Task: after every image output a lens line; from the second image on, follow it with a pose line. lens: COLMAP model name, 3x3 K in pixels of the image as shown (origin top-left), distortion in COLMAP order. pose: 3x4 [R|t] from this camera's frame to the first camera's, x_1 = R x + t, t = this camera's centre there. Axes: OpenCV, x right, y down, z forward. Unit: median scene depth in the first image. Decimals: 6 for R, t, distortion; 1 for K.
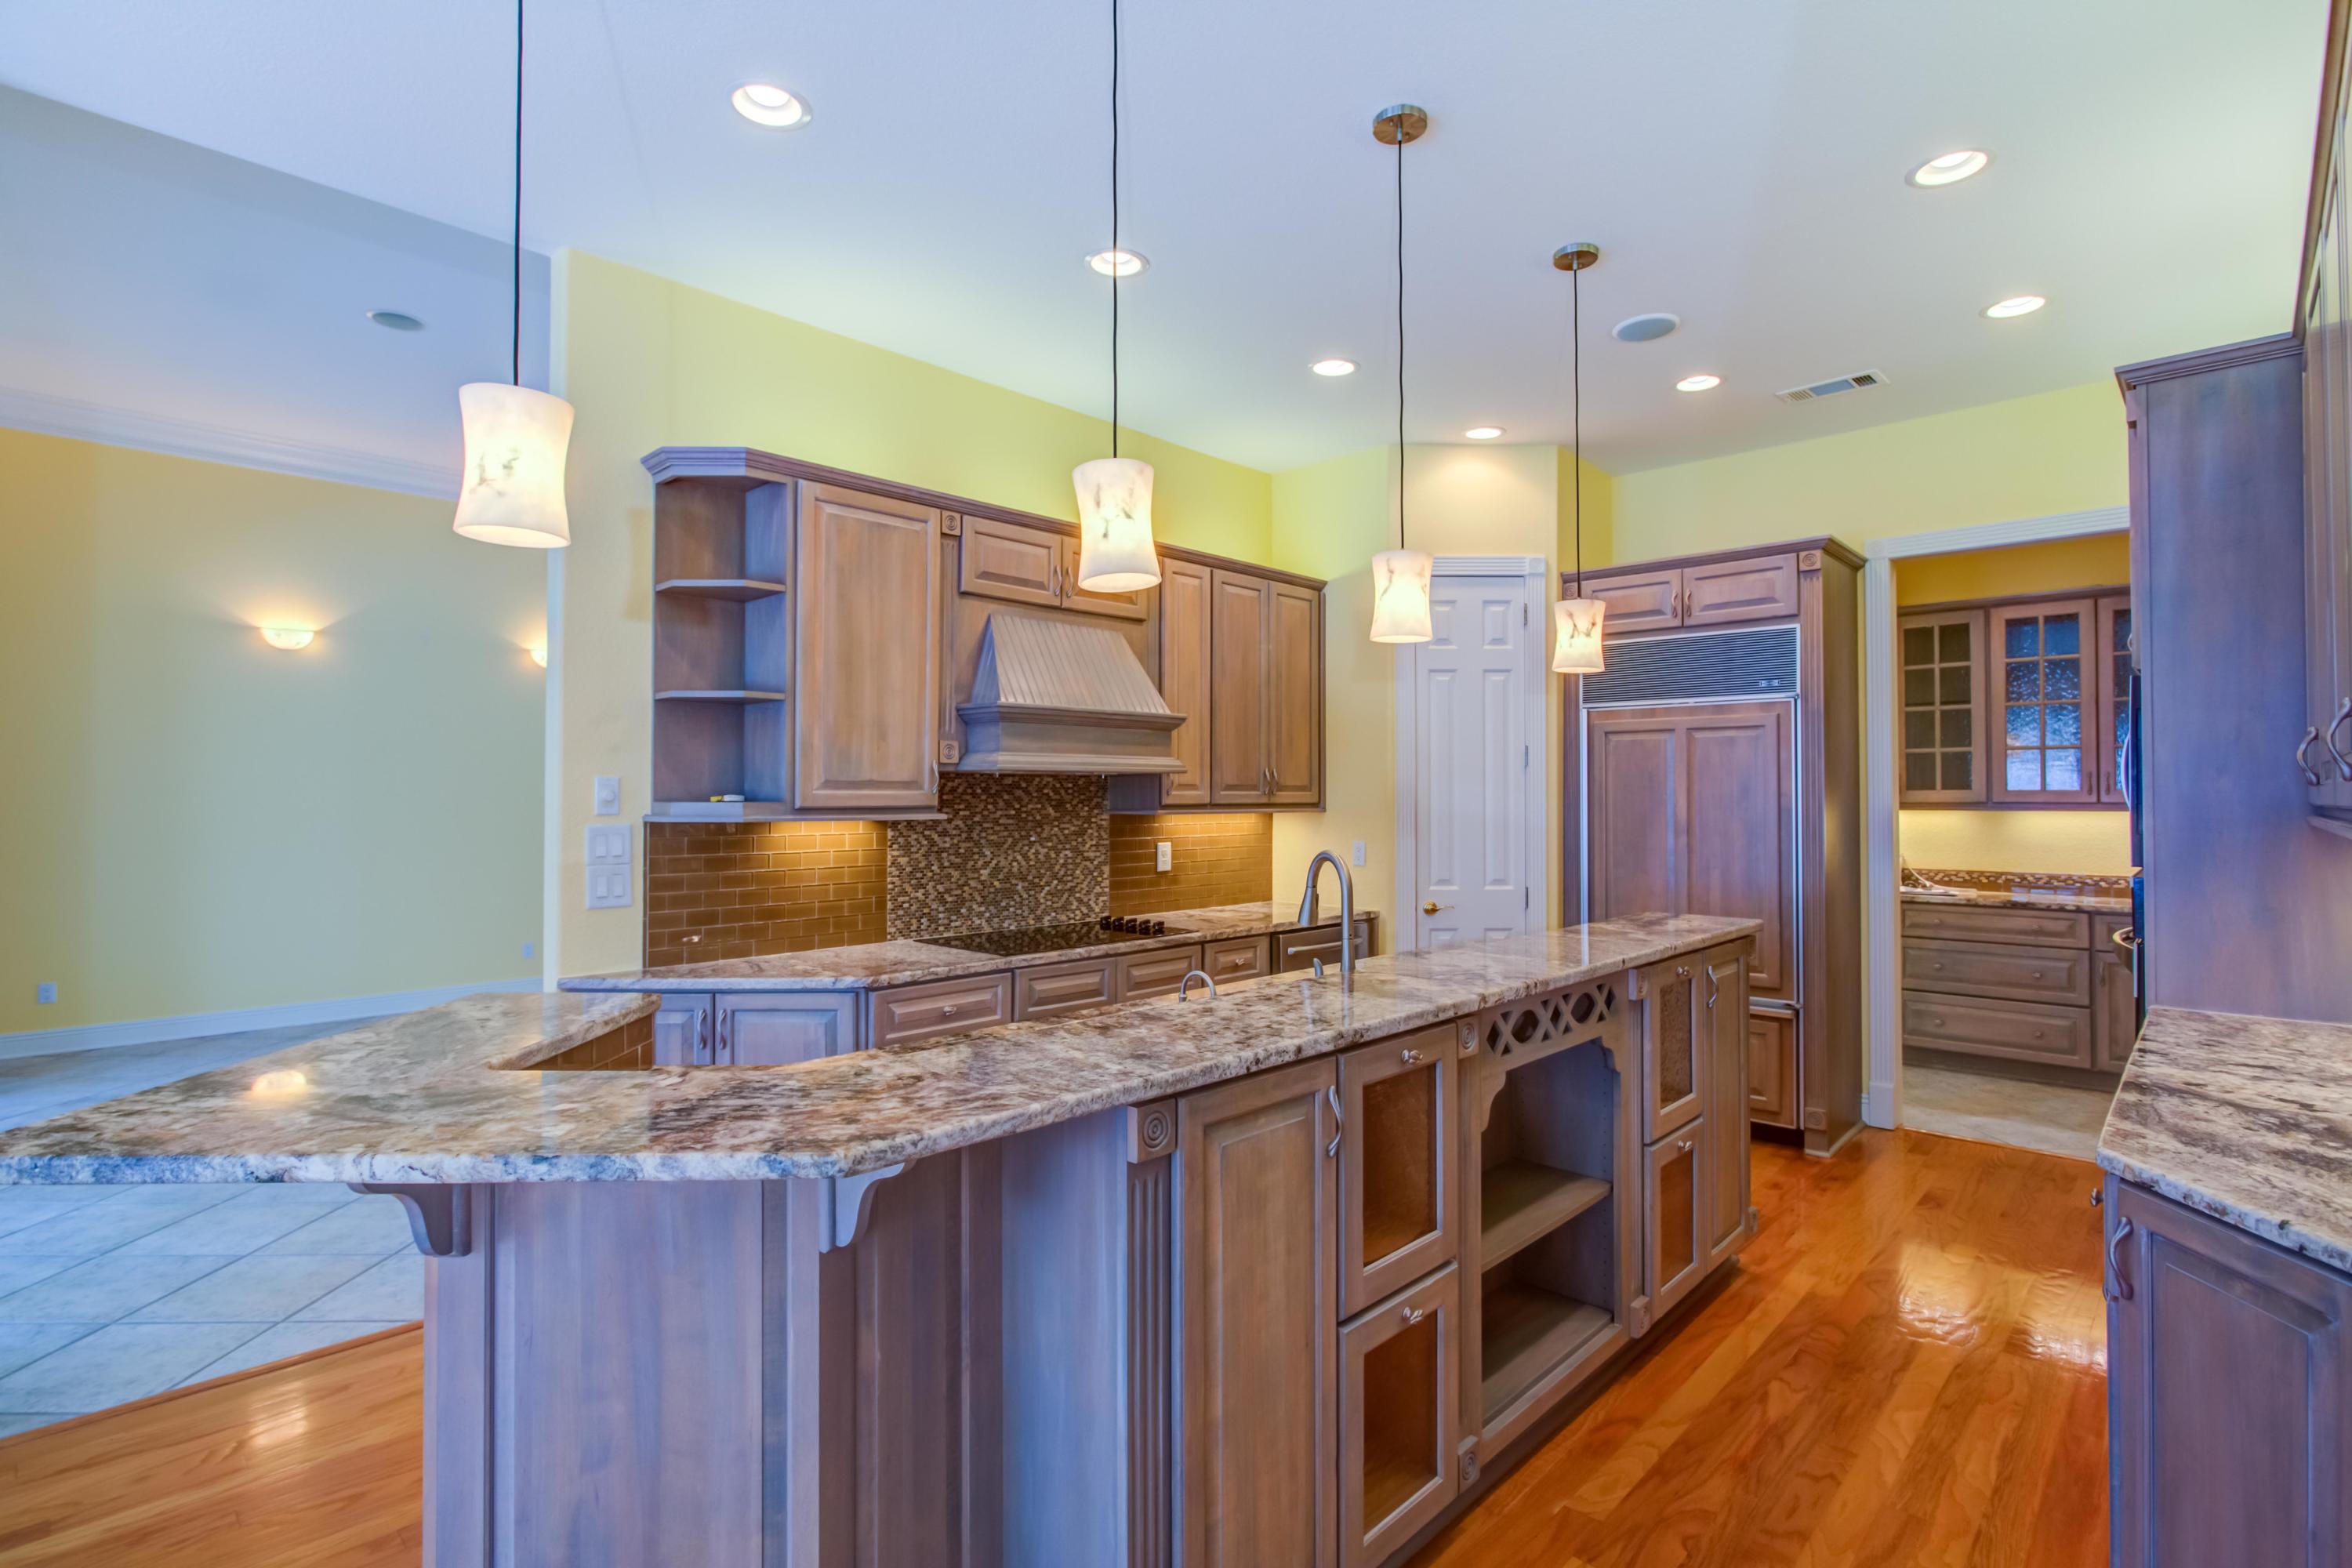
lens RADIAL K [[1114.3, 0, 1185.8], [0, 1114.3, 779.0], [0, 0, 1]] dist [-0.009812, 0.004075]
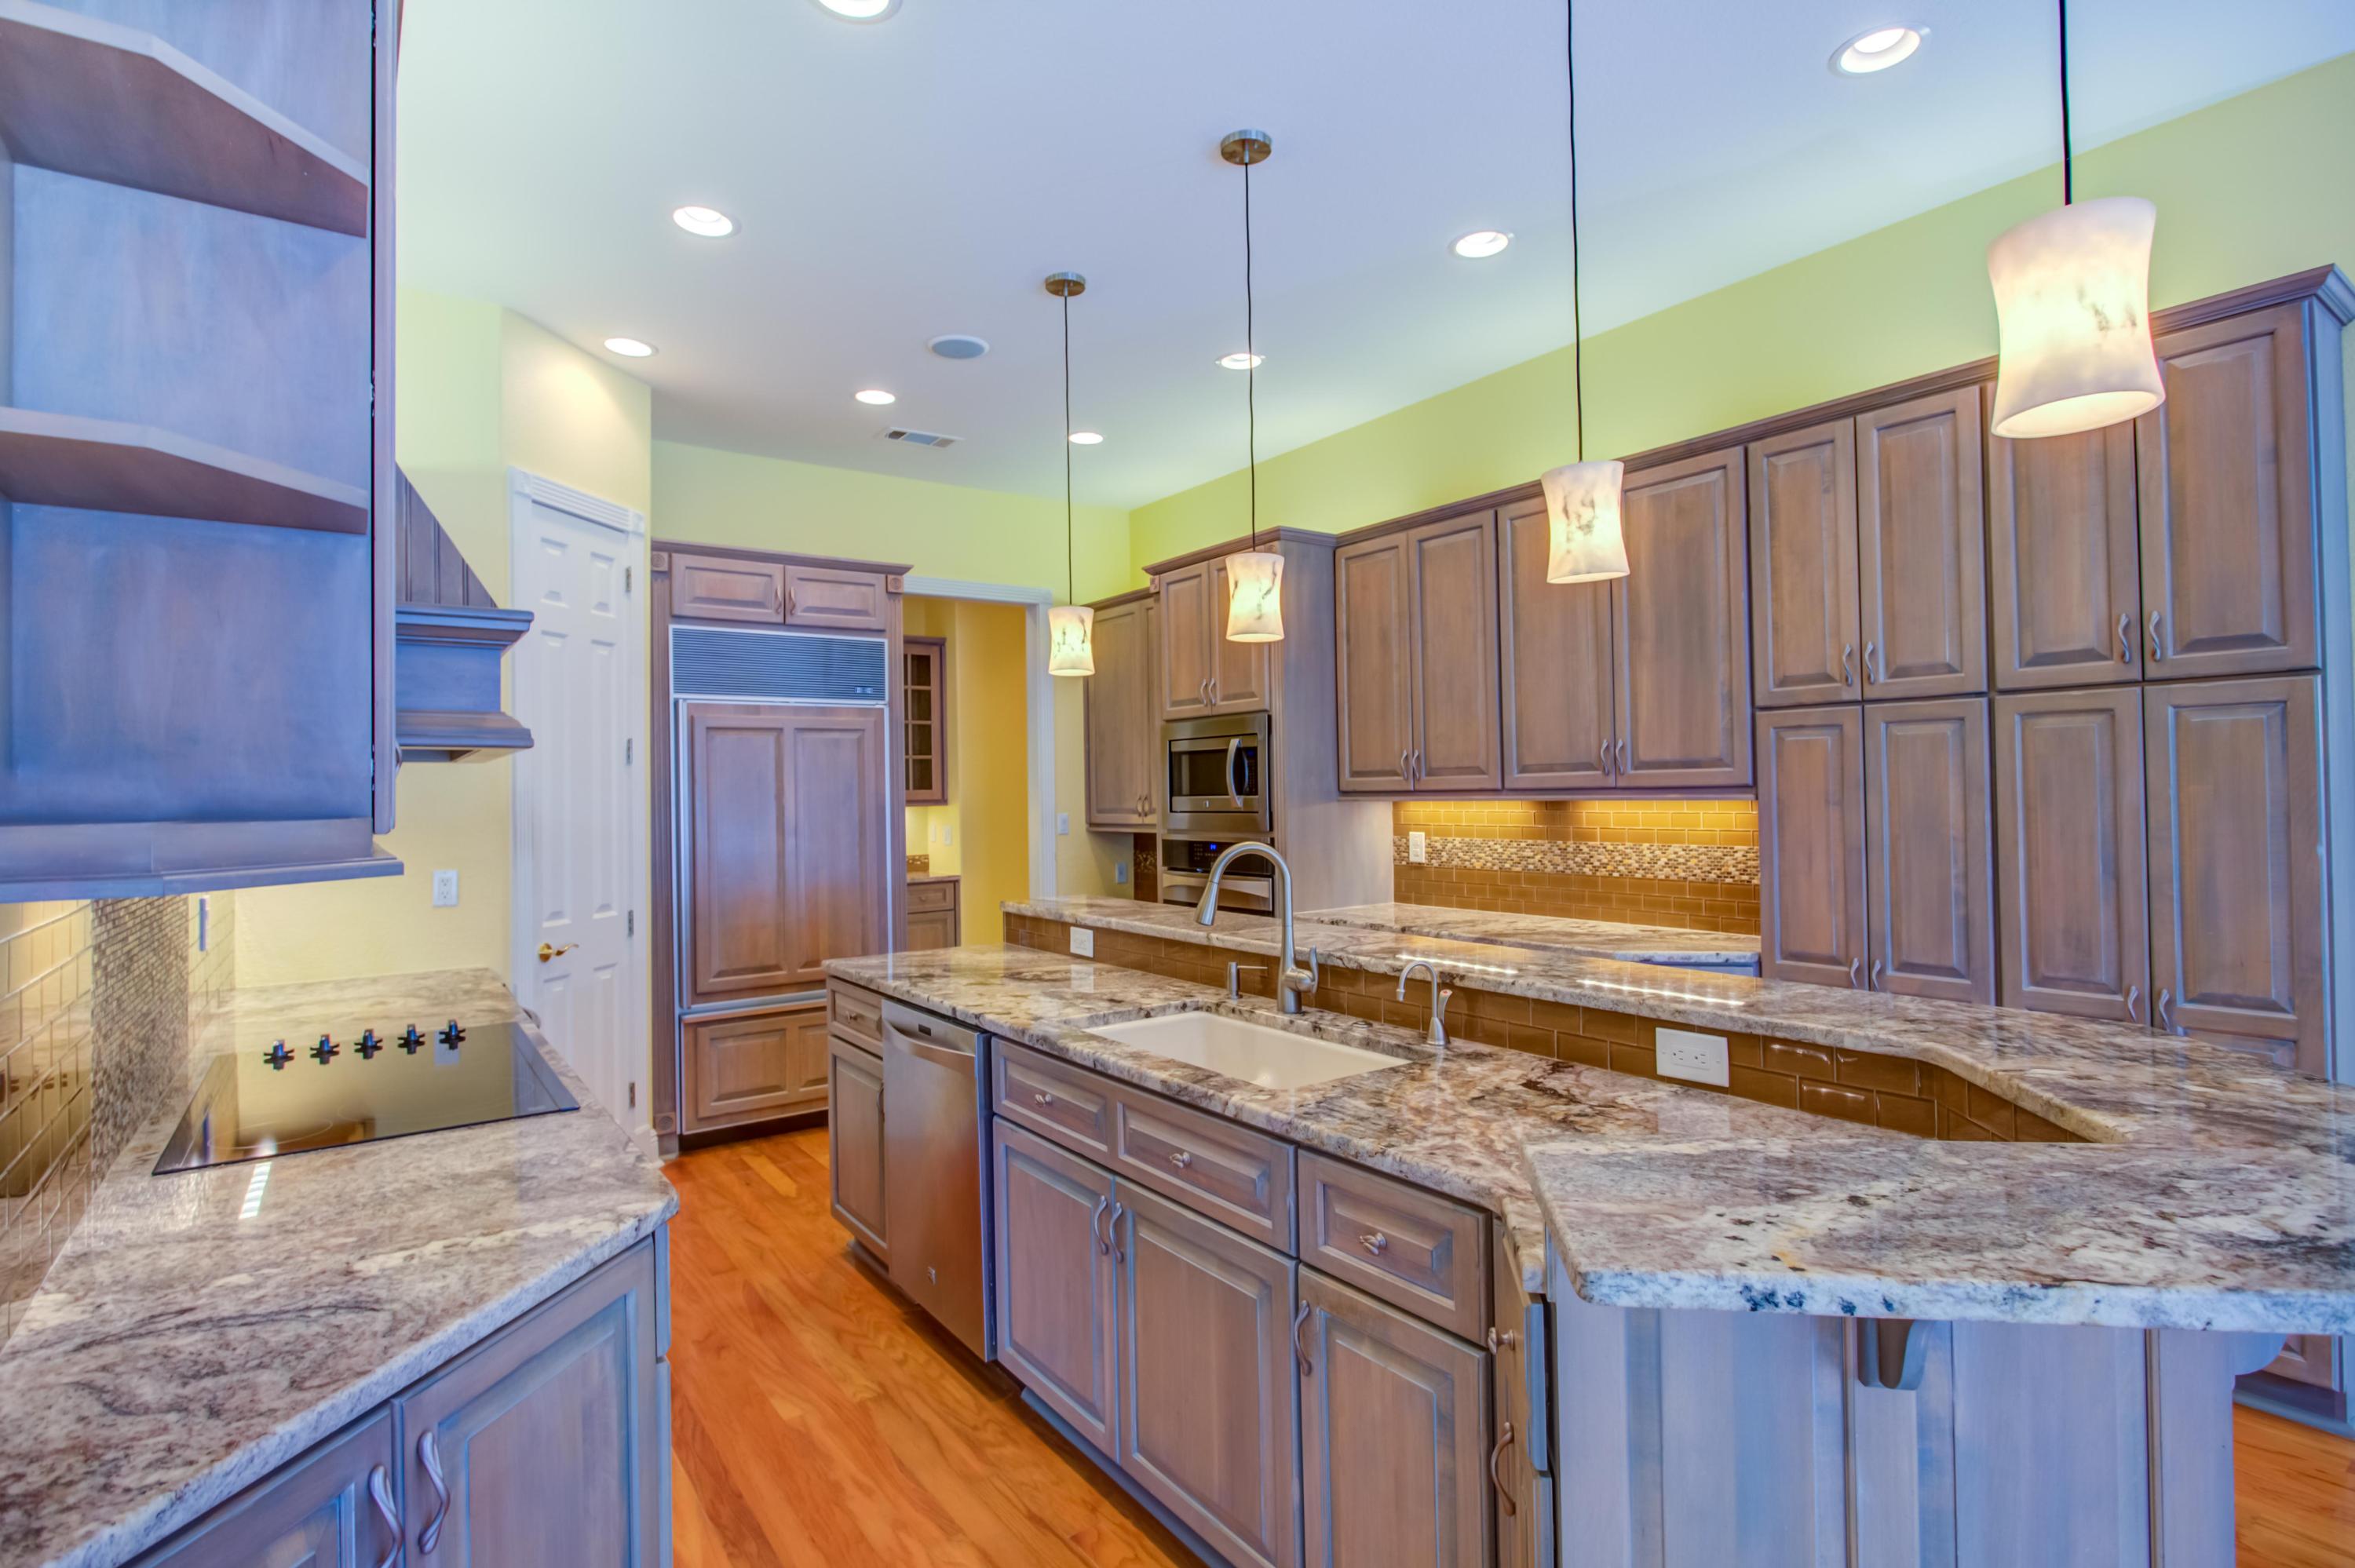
lens RADIAL K [[1115.6, 0, 1188.1], [0, 1115.6, 768.5], [0, 0, 1]] dist [-0.009812, 0.004075]
pose [[0.183579, 0.016891, 0.982860, -0.460224], [0.003305, 0.999836, -0.017800, 0.009018], [-0.982999, 0.006516, 0.183493, 0.481459]]
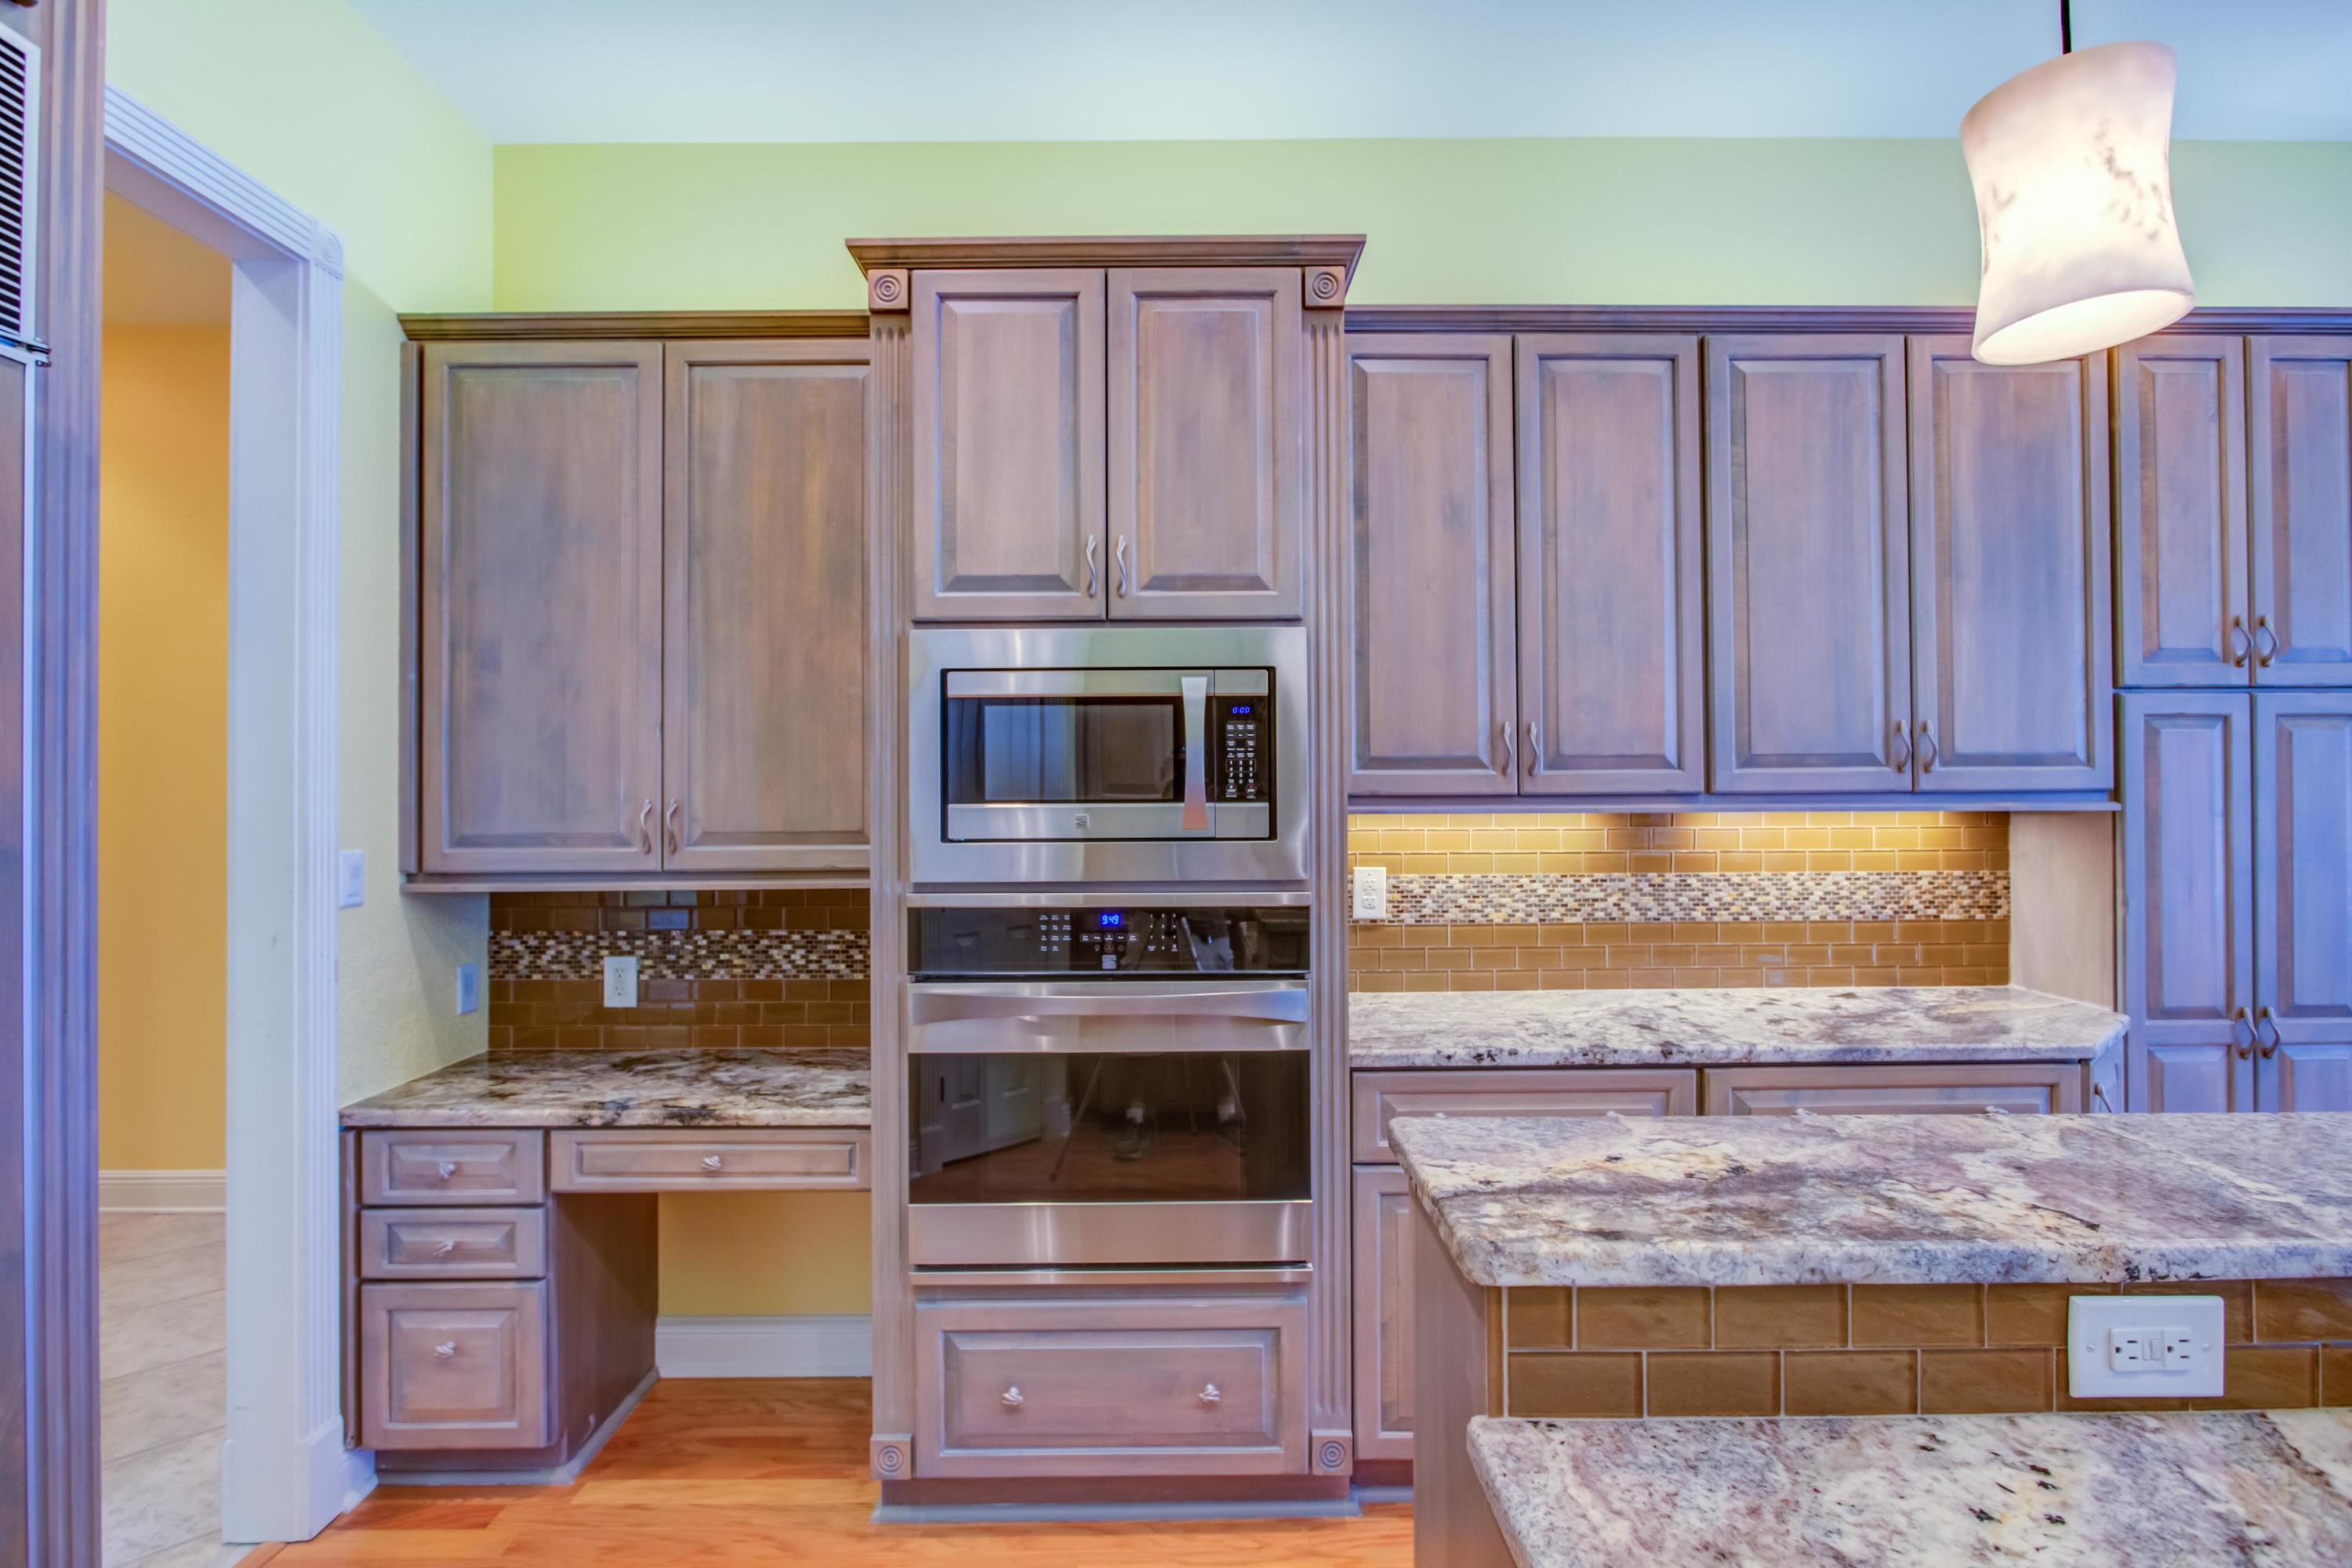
lens RADIAL K [[1114.3, 0, 1200.2], [0, 1114.3, 771.2], [0, 0, 1]] dist [-0.009812, 0.004075]
pose [[-0.683227, 0.016063, 0.730030, 0.210503], [-0.004735, 0.999640, -0.026428, 0.015141], [-0.730191, -0.021513, -0.682904, 0.933829]]
